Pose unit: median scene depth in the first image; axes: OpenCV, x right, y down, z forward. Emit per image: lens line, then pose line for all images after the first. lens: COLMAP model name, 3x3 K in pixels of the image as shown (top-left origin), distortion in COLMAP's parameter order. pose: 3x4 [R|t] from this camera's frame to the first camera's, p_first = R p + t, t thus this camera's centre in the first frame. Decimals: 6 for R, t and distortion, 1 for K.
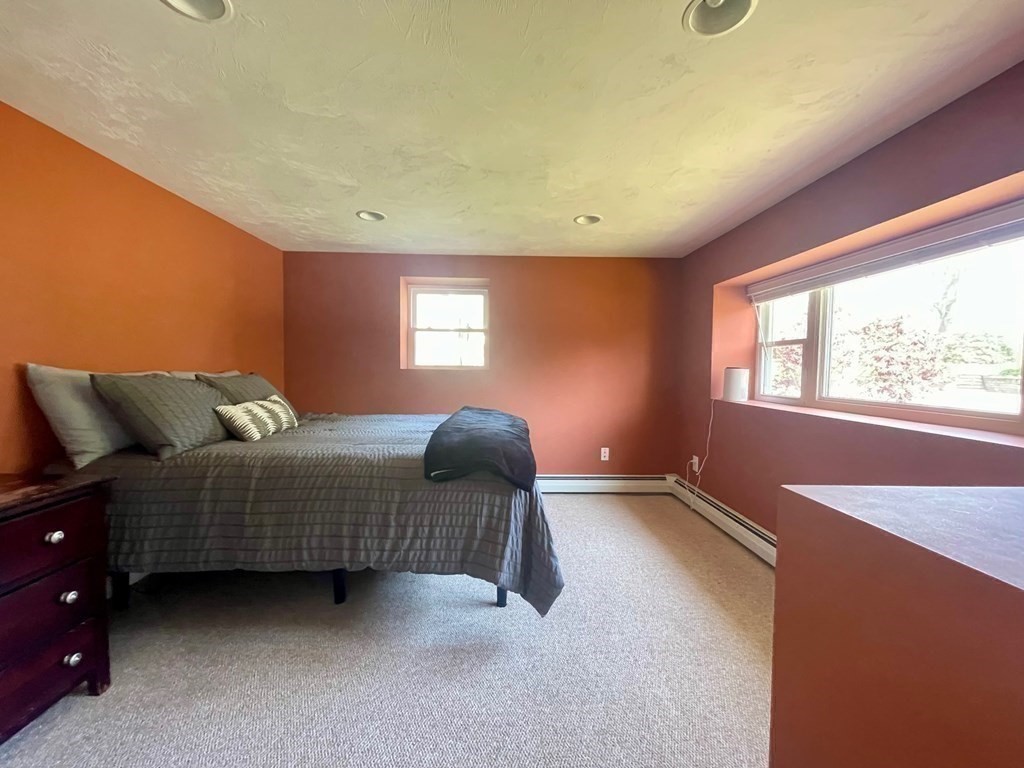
lens RADIAL K [[410.0, 0, 508.1], [0, 410.0, 380.2], [0, 0, 1]] dist [-0.000820, -0.000539]
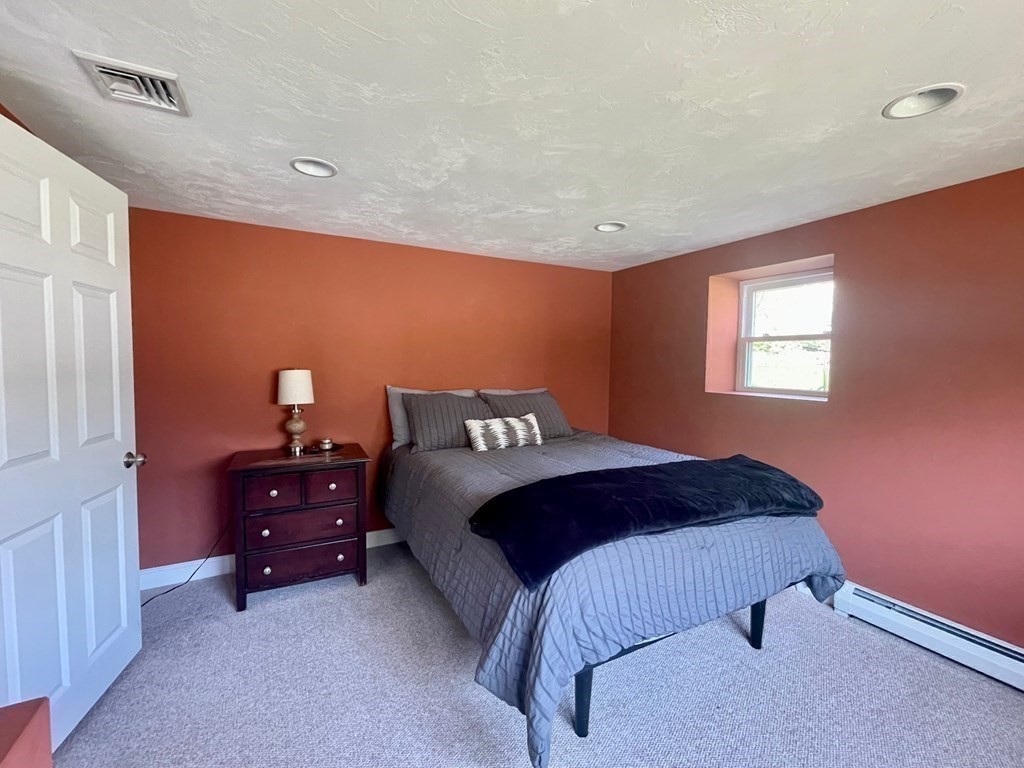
lens RADIAL K [[425.8, 0, 509.6], [0, 425.8, 380.4], [0, 0, 1]] dist [-0.000054, -0.000019]
pose [[0.445820, 0.036955, -0.894359, 0.493724], [-0.036387, 0.999070, 0.023144, -0.086555], [0.894383, 0.022225, 0.446750, 0.450906]]
